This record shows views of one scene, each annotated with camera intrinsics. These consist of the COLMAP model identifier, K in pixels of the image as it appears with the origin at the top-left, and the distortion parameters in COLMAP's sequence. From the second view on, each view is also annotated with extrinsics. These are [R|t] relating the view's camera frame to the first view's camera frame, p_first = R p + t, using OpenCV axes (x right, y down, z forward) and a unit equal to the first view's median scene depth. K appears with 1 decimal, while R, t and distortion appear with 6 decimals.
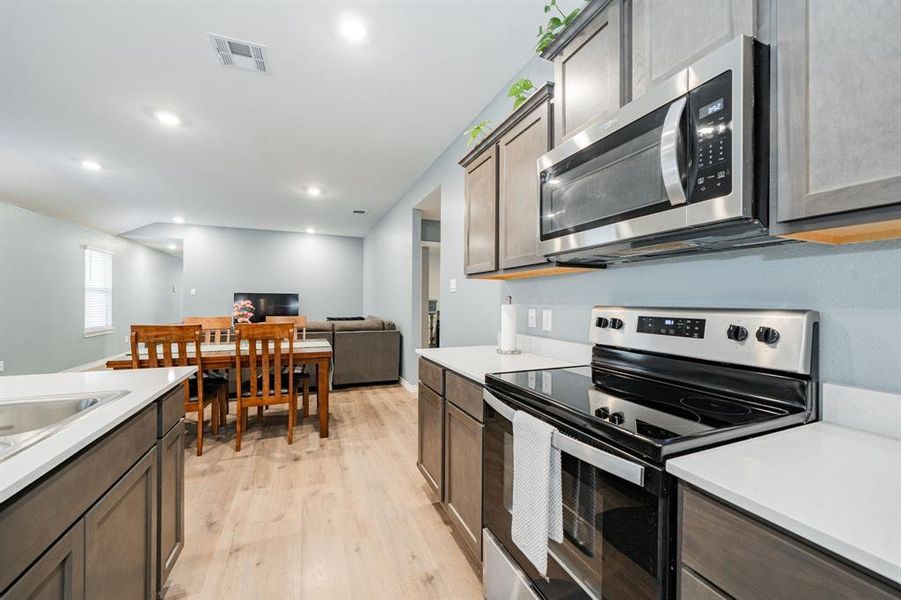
lens RADIAL K [[346.4, 0, 448.4], [0, 346.4, 301.2], [0, 0, 1]] dist [-0.001957, -0.000152]
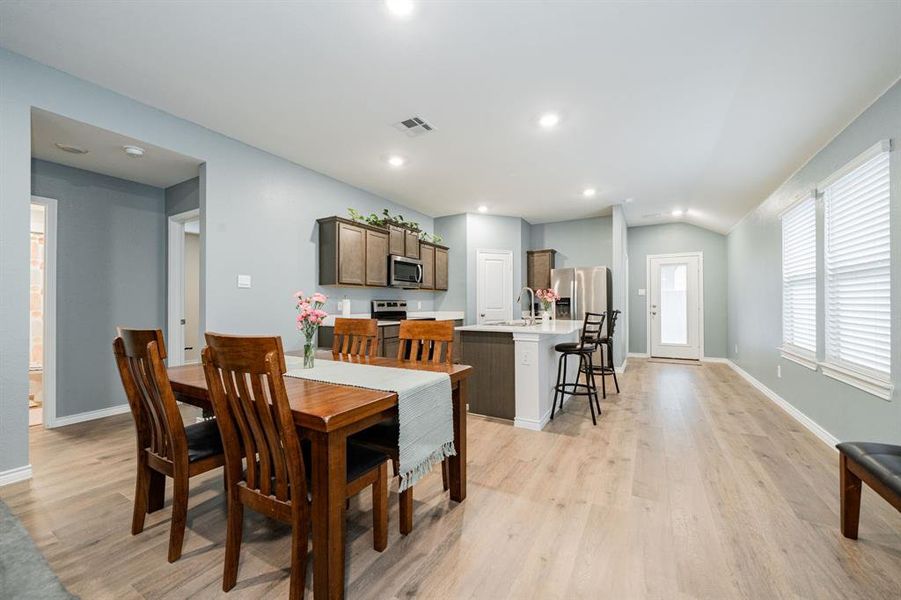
lens RADIAL K [[346.4, 0, 448.4], [0, 346.4, 301.2], [0, 0, 1]] dist [-0.001957, -0.000152]
pose [[-0.604665, 0.000386, 0.796480, -1.431908], [-0.003307, 0.999990, -0.002995, 0.018563], [-0.796473, -0.004445, -0.604658, 1.373622]]
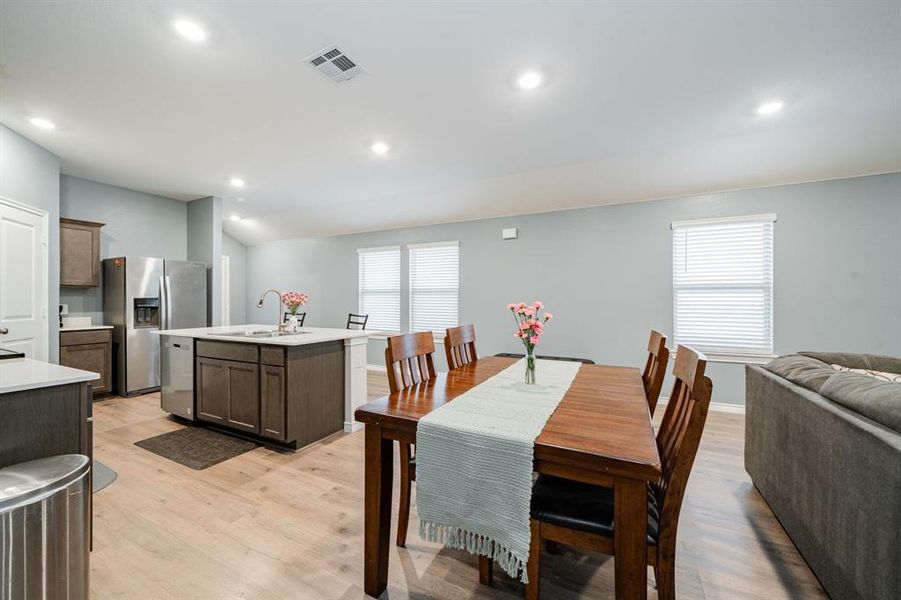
lens RADIAL K [[346.4, 0, 448.4], [0, 346.4, 301.2], [0, 0, 1]] dist [-0.001957, -0.000152]
pose [[-0.760853, -0.007941, -0.648875, -0.140771], [-0.006334, 0.999968, -0.004811, 0.000875], [0.648893, 0.000450, -0.760880, 1.576182]]
